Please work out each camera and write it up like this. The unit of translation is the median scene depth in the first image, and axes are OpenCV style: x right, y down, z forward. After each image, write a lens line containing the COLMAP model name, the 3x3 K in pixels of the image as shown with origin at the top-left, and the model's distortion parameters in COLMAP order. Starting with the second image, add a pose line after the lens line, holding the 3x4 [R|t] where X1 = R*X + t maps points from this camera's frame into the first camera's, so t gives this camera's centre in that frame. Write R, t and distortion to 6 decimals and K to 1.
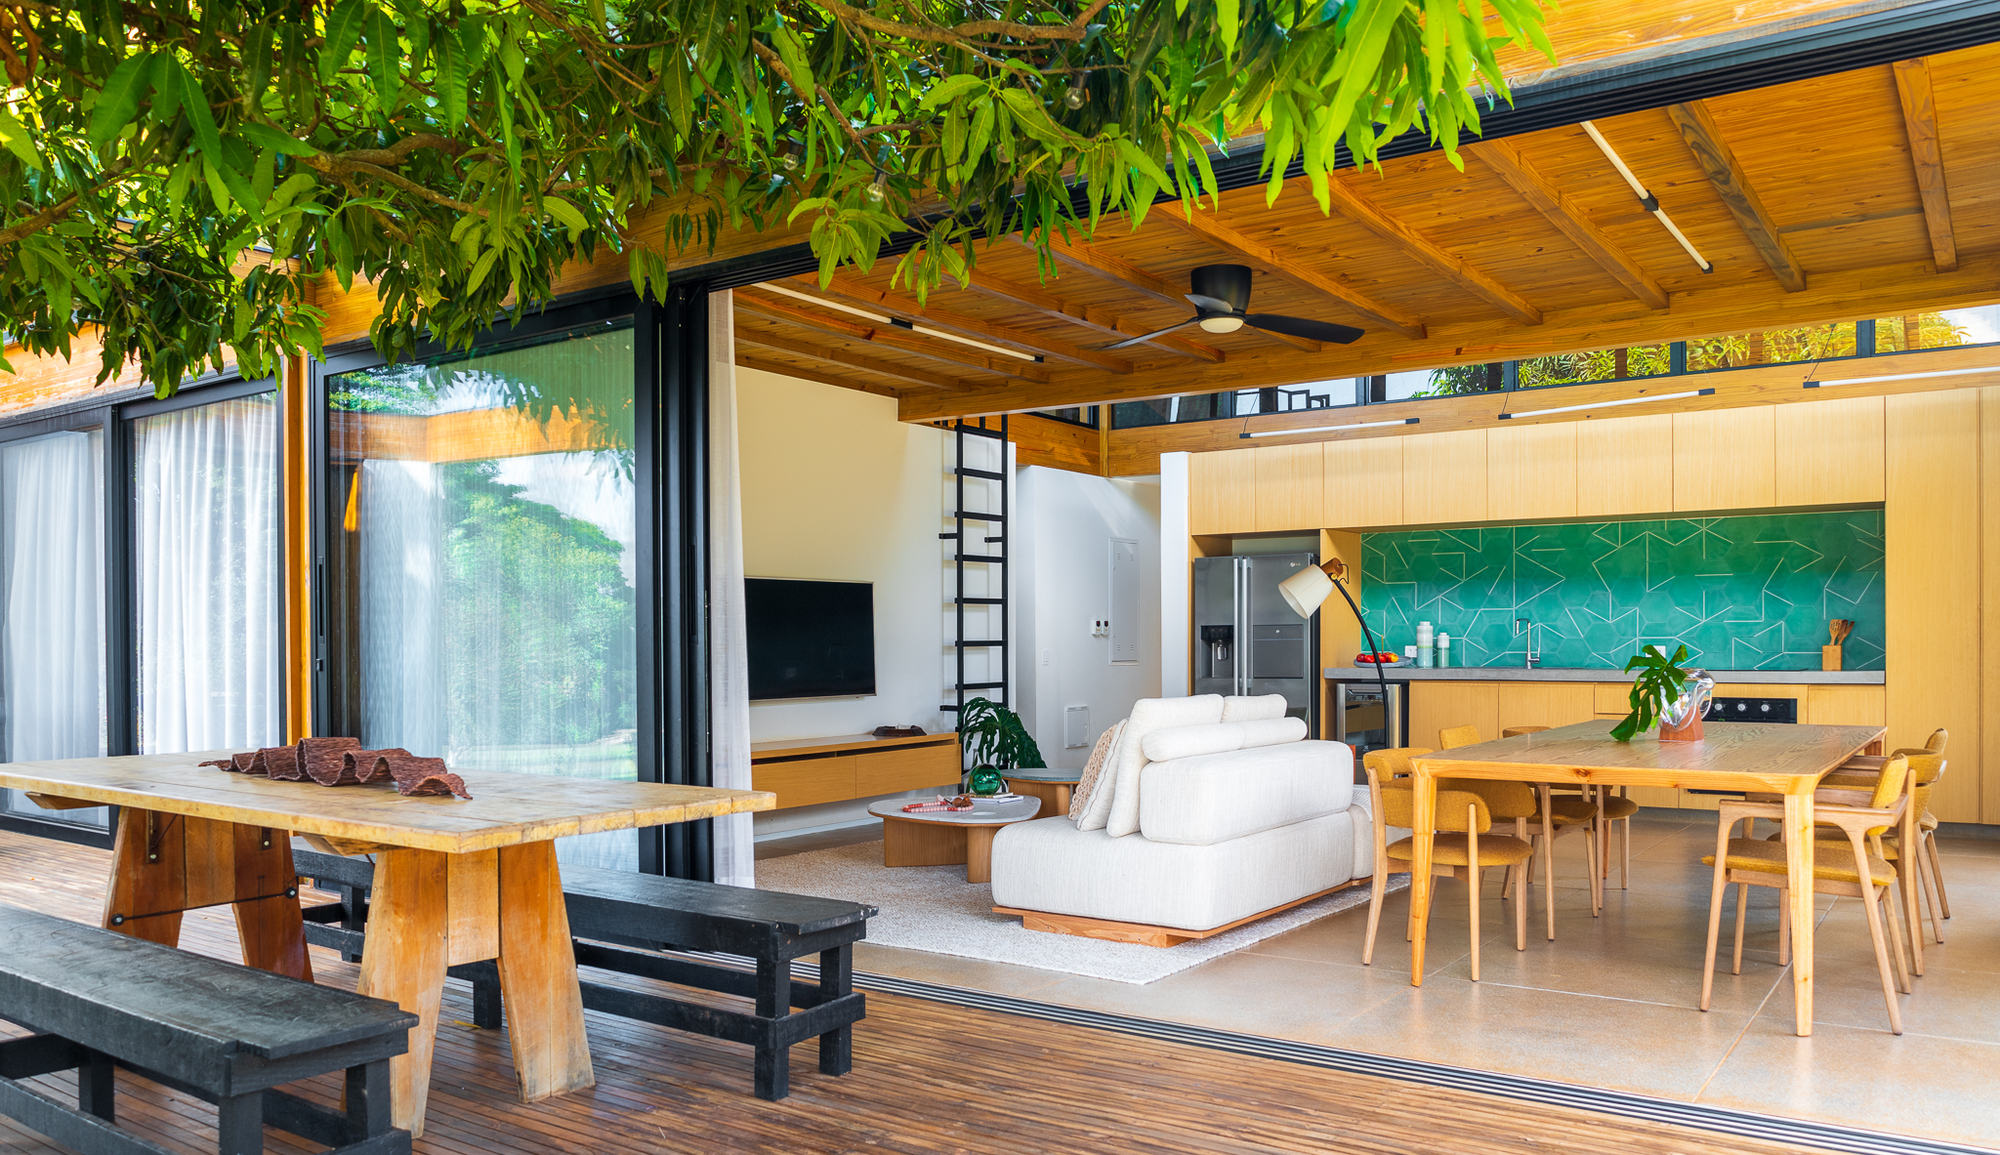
lens RADIAL K [[1543.9, 0, 992.0], [0, 1543.9, 699.0], [0, 0, 1]] dist [0.000007, -0.003134]
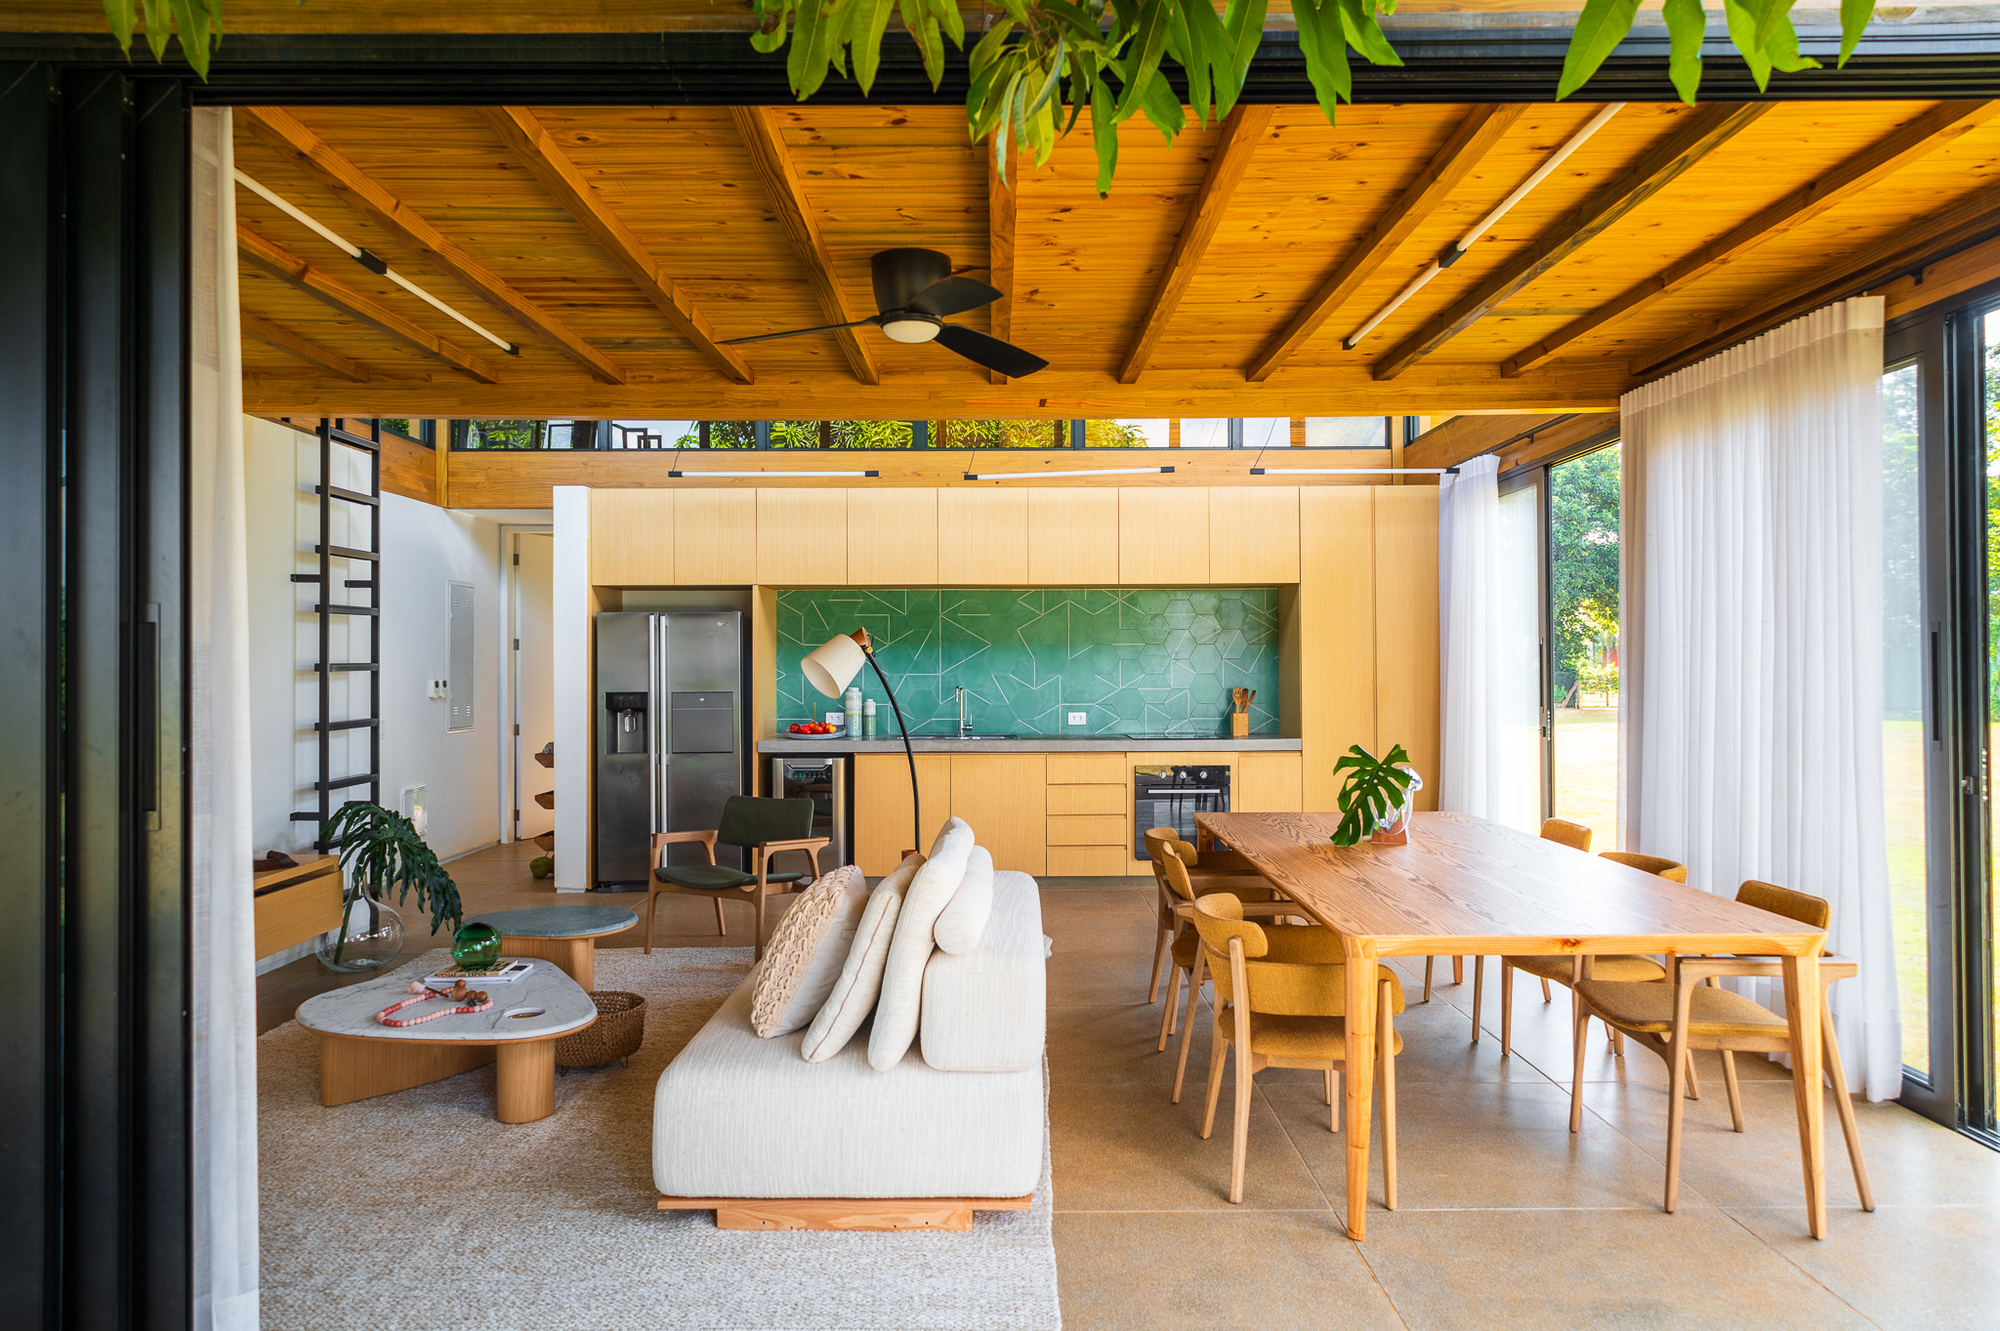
lens RADIAL K [[1367.7, 0, 993.9], [0, 1367.7, 654.2], [0, 0, 1]] dist [0.027418, -0.000362]
pose [[0.821624, 0.006625, 0.569992, -0.130118], [0.018931, 0.999064, -0.038899, -0.038744], [-0.569716, 0.042751, 0.820729, 0.288562]]
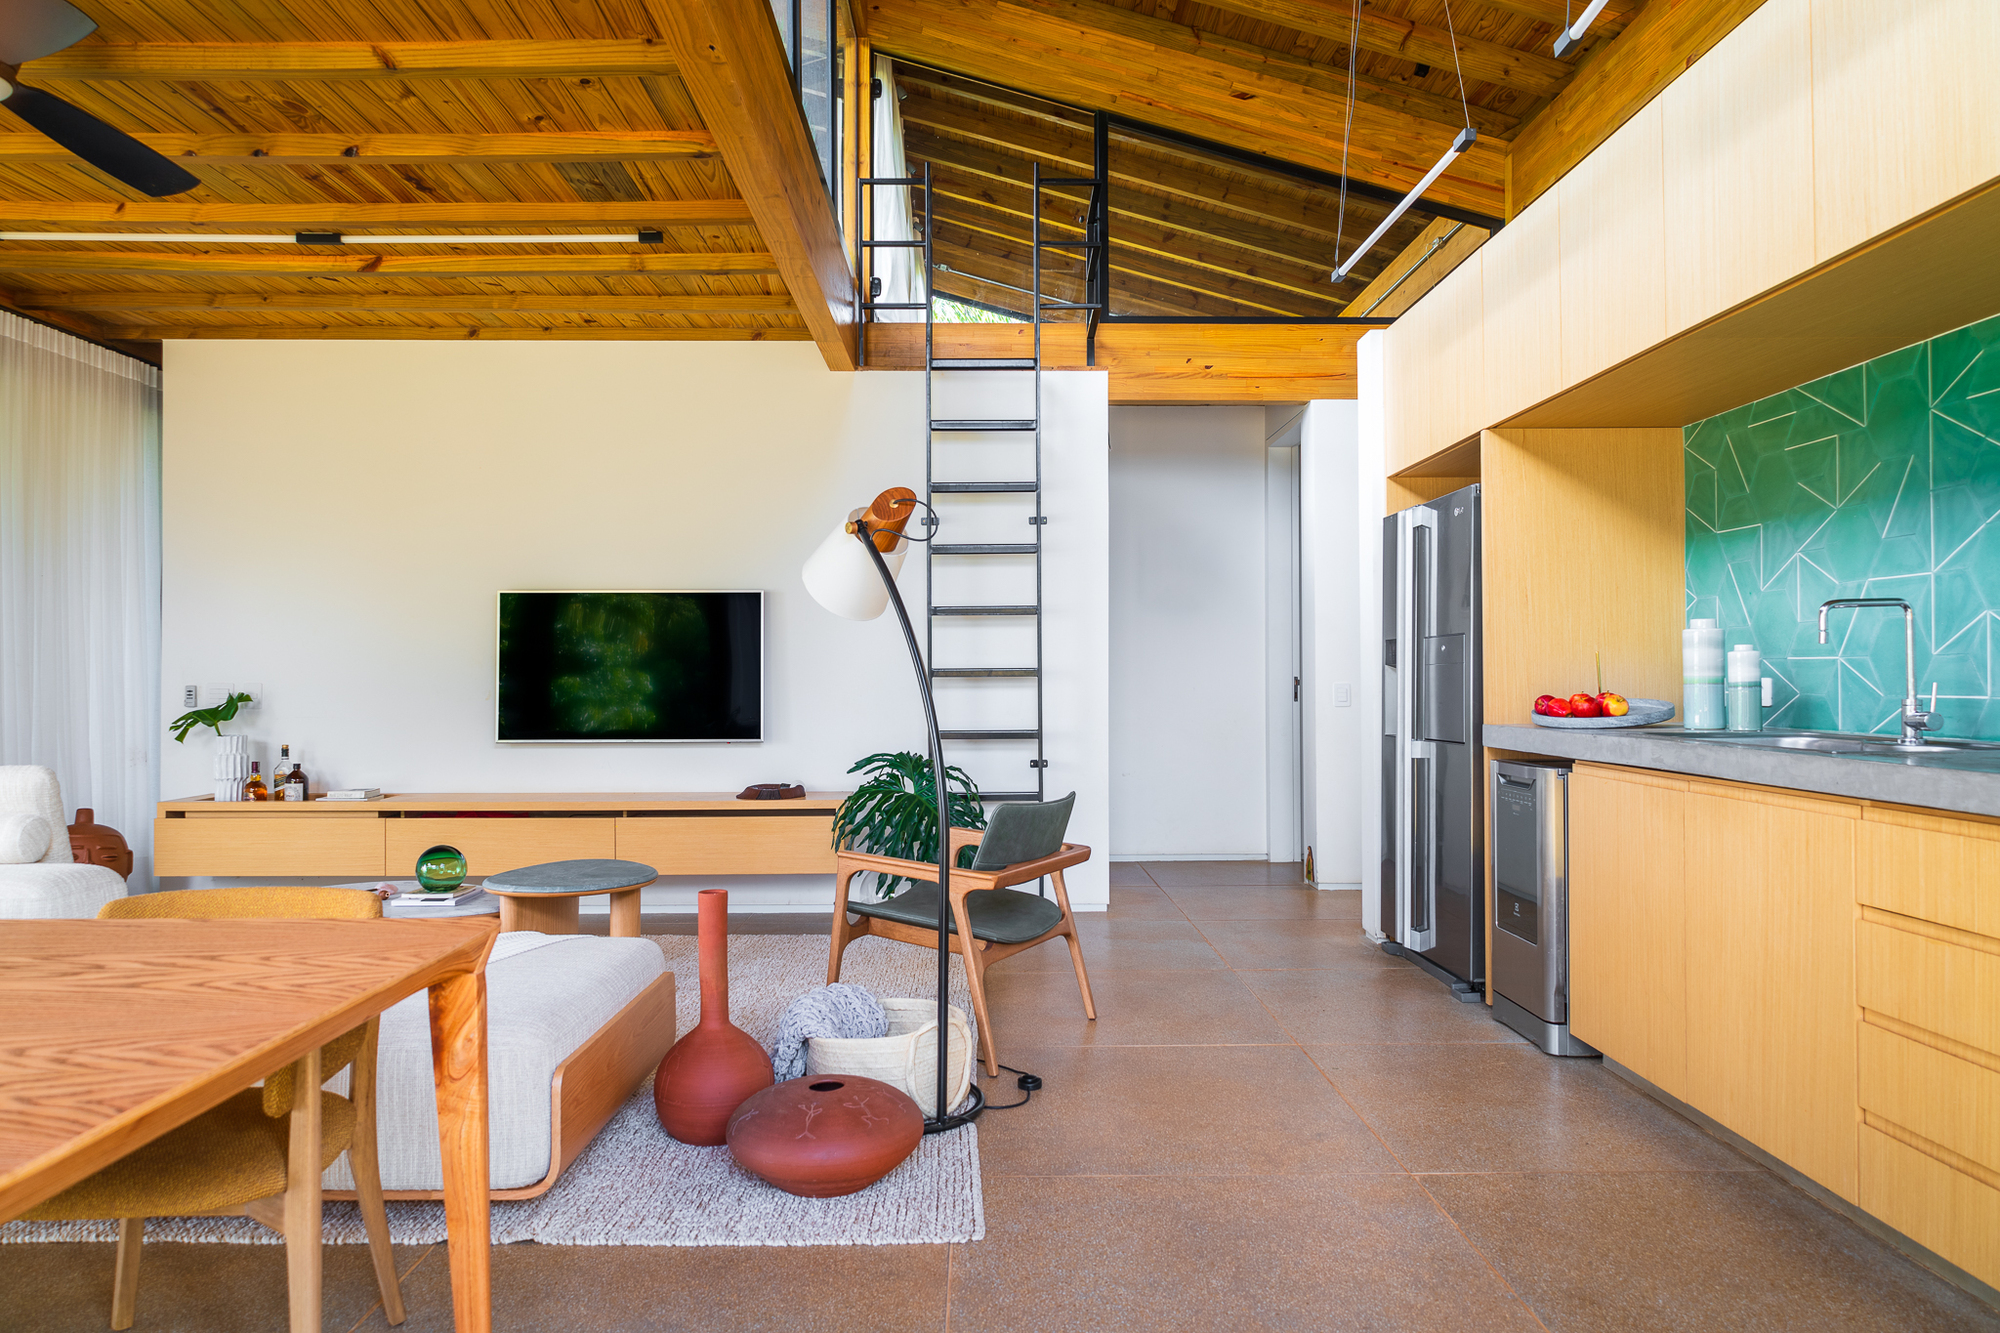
lens RADIAL K [[1309.3, 0, 1000.0], [0, 1309.3, 666.5], [0, 0, 1]] dist [0.020817, 0.001289]
pose [[0.569286, -0.003510, -0.822132, 0.486356], [-0.030954, 0.999190, -0.025700, -0.024014], [0.821557, 0.040079, 0.568716, 0.689277]]
